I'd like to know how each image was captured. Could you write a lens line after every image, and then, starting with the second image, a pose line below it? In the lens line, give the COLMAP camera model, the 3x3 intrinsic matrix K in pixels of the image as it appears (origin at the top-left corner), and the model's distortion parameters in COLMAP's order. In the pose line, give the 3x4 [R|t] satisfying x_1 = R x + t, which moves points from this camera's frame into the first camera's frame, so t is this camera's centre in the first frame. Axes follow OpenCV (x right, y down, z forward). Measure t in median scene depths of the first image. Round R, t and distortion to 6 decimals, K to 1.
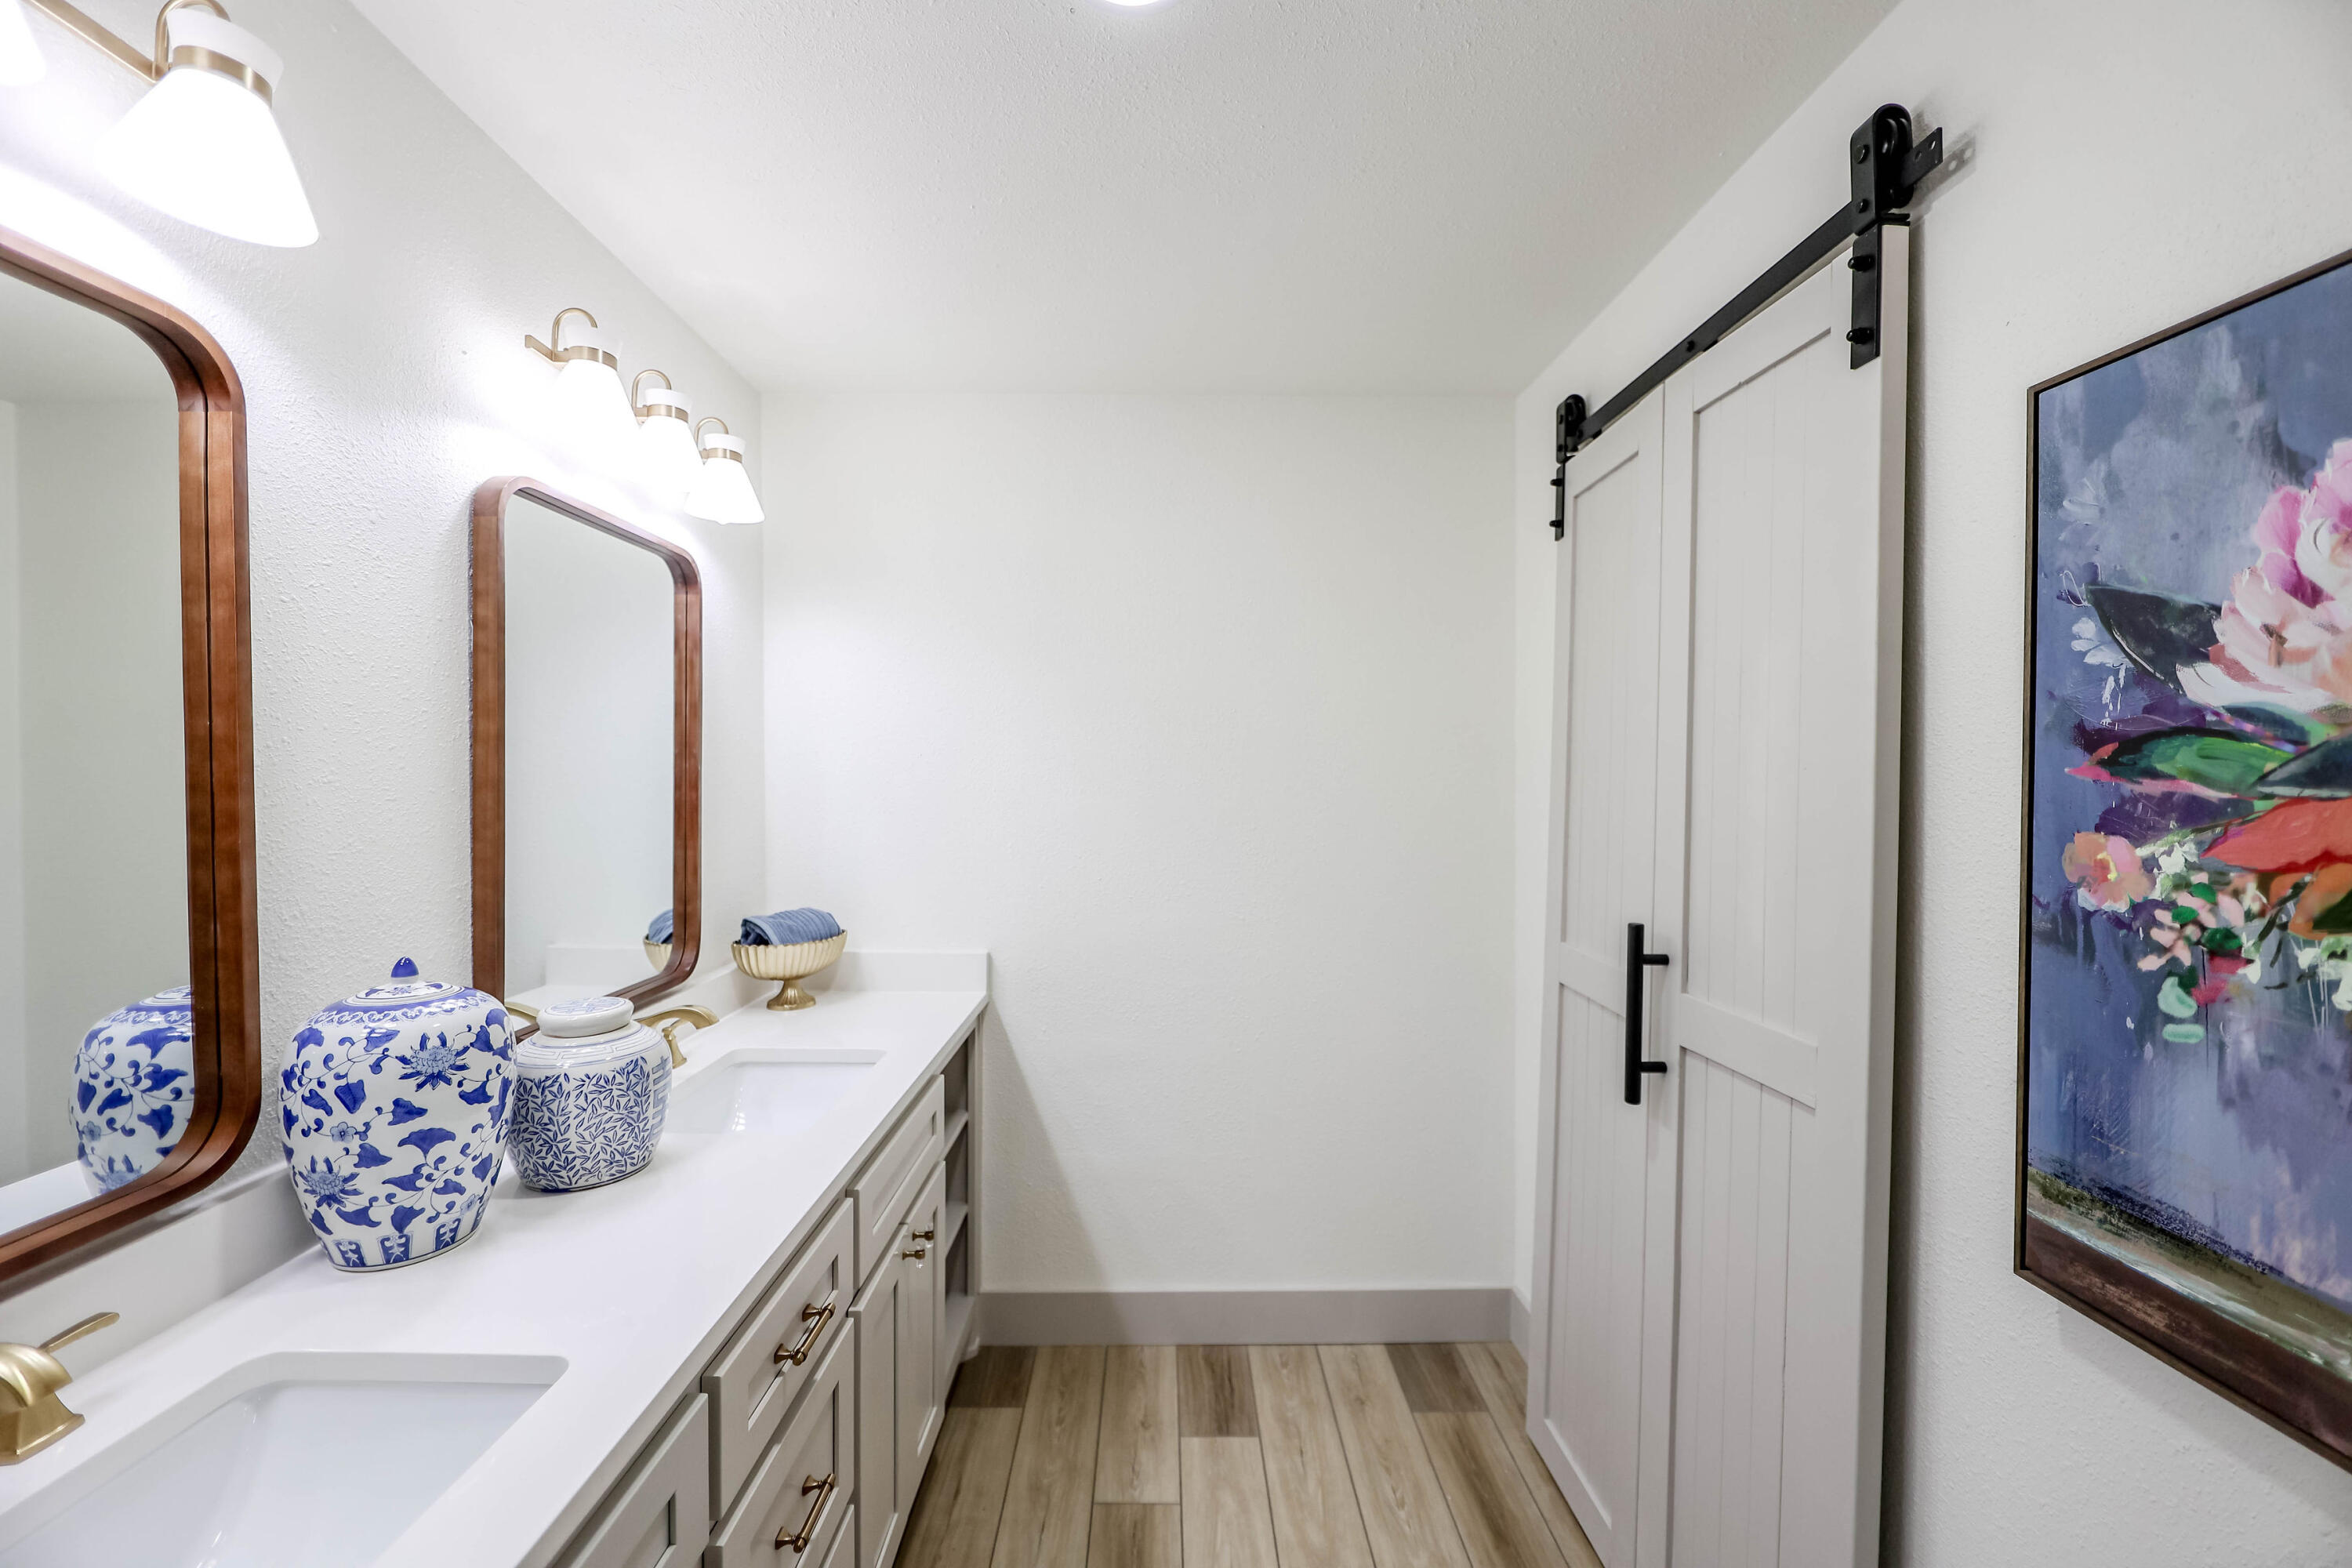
lens RADIAL K [[962.7, 0, 1176.0], [0, 962.7, 784.0], [0, 0, 1]] dist [-0.007648, 0.000546]
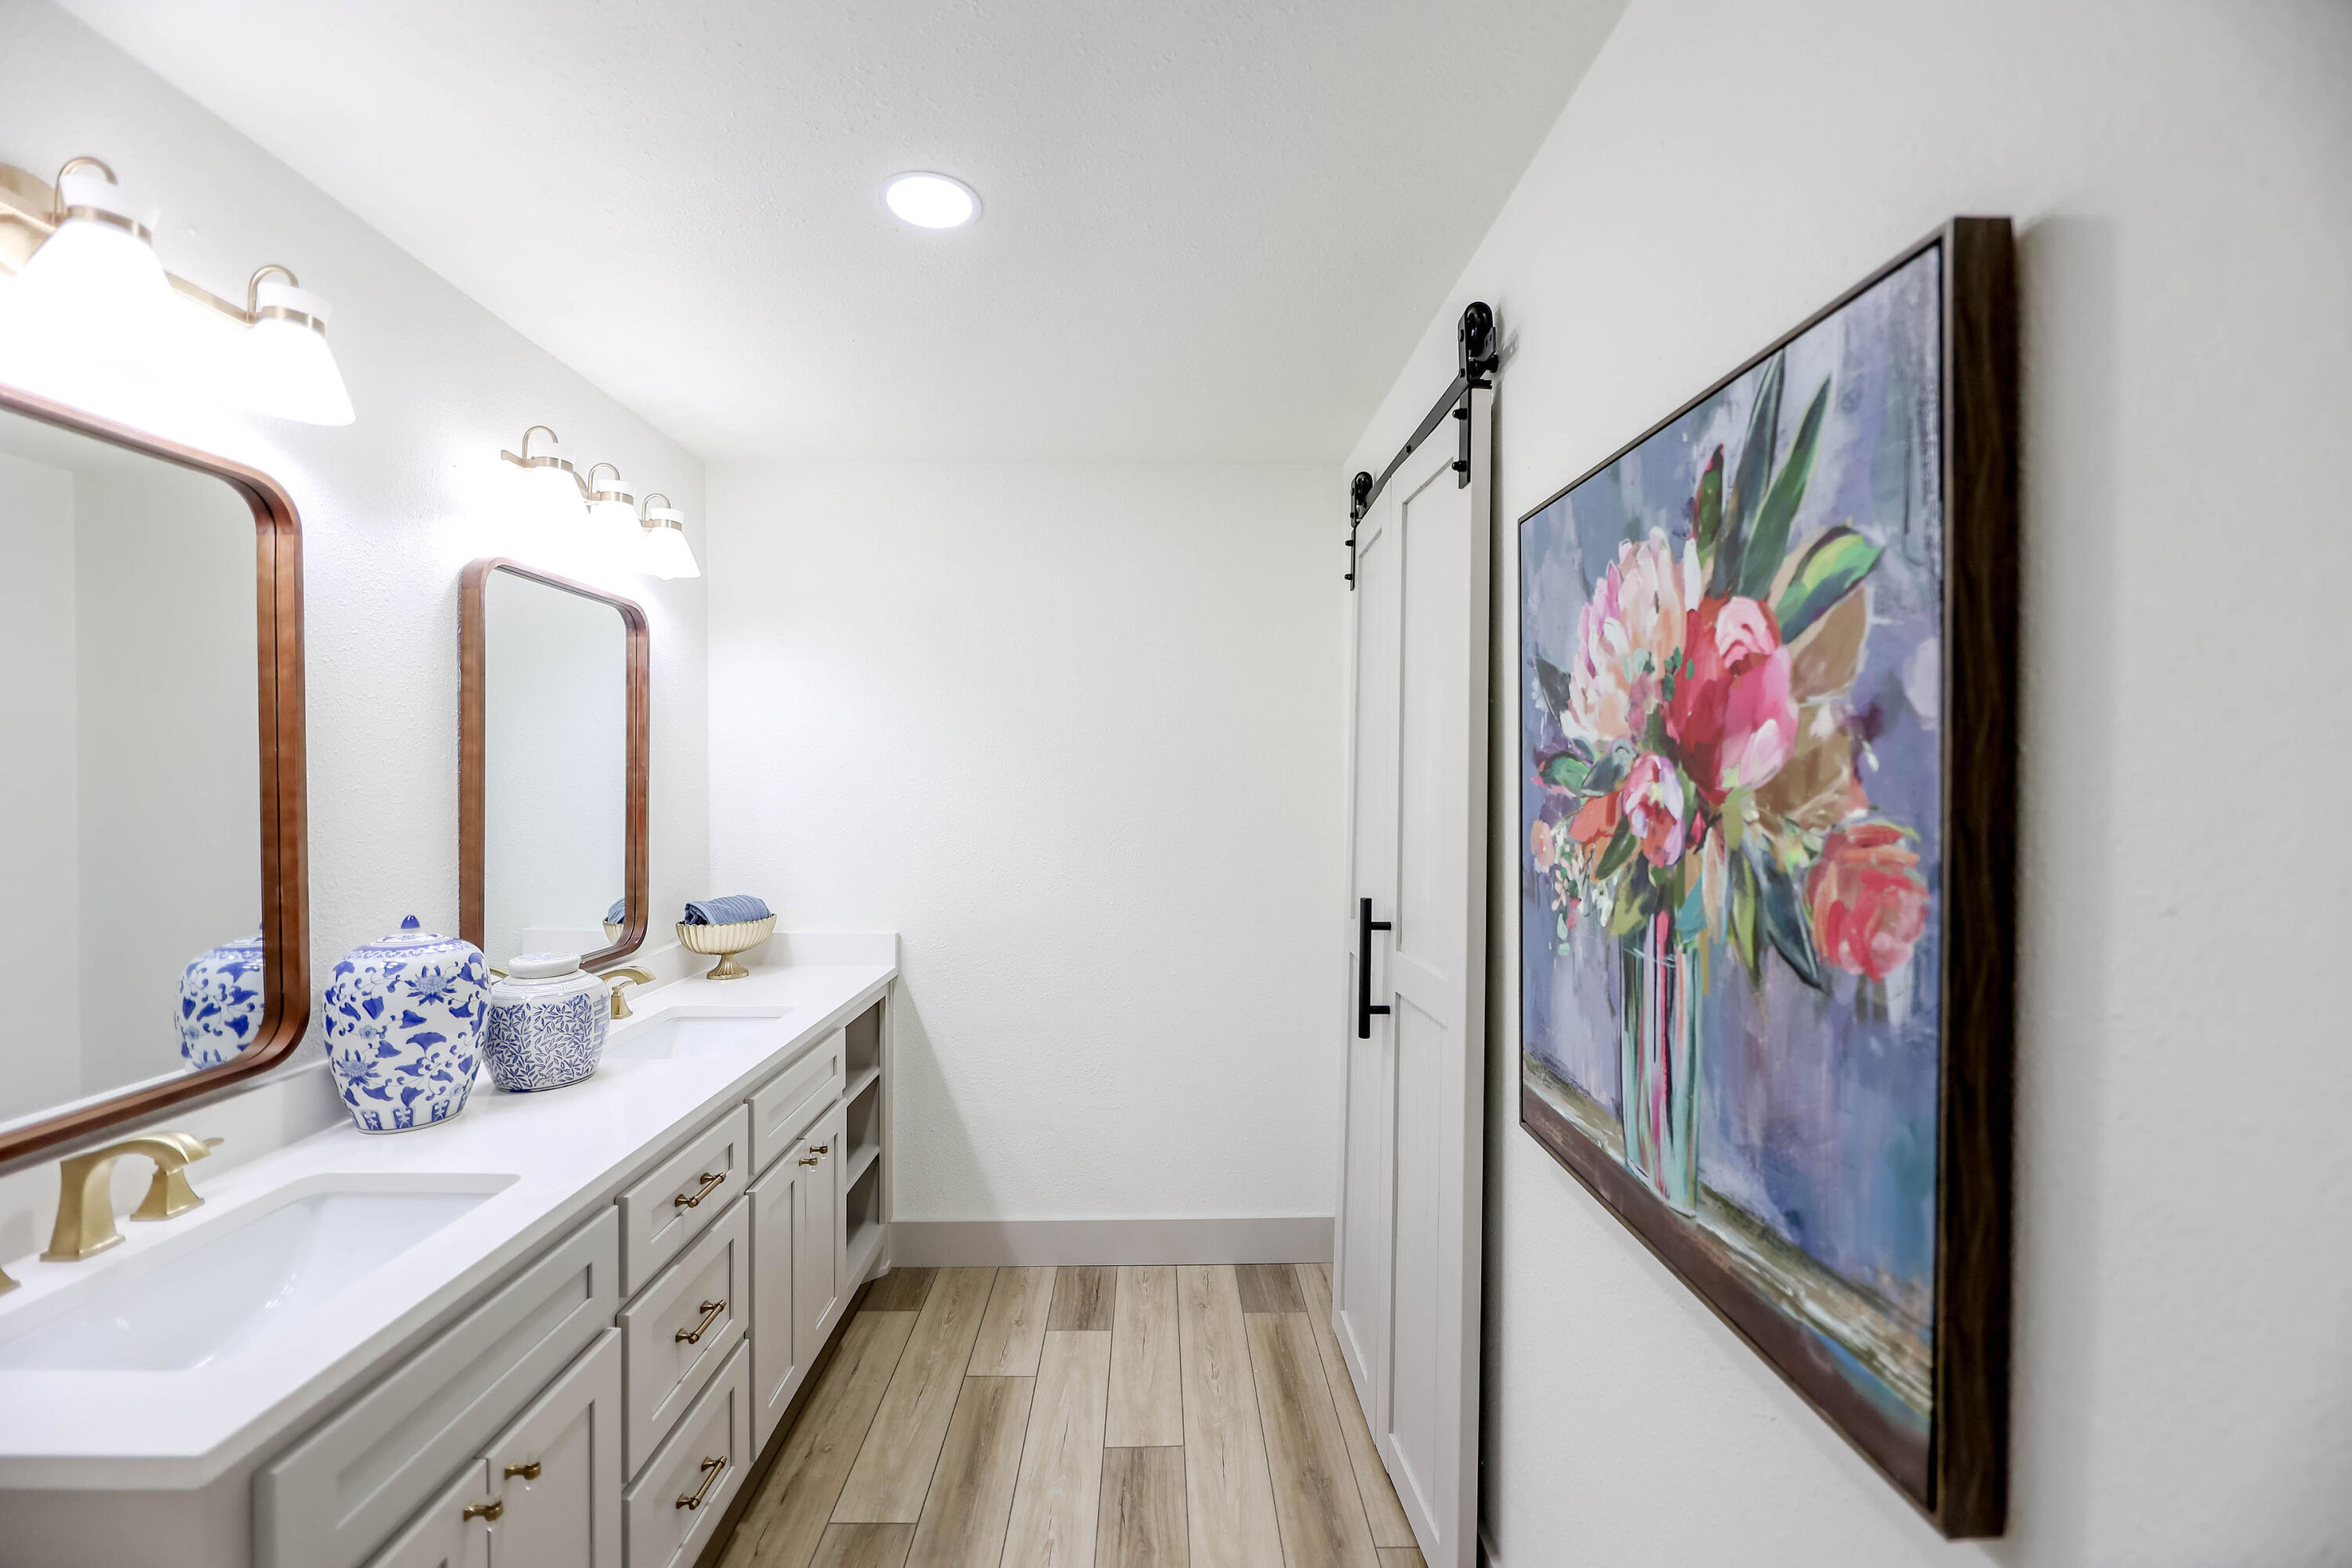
lens RADIAL K [[944.9, 0, 1160.9], [0, 944.9, 783.7], [0, 0, 1]] dist [-0.005667, 0.000533]
pose [[0.999987, -0.002324, 0.004532, 0.248482], [0.002361, 0.999964, -0.008207, 0.002496], [-0.004513, 0.008218, 0.999956, -0.332414]]
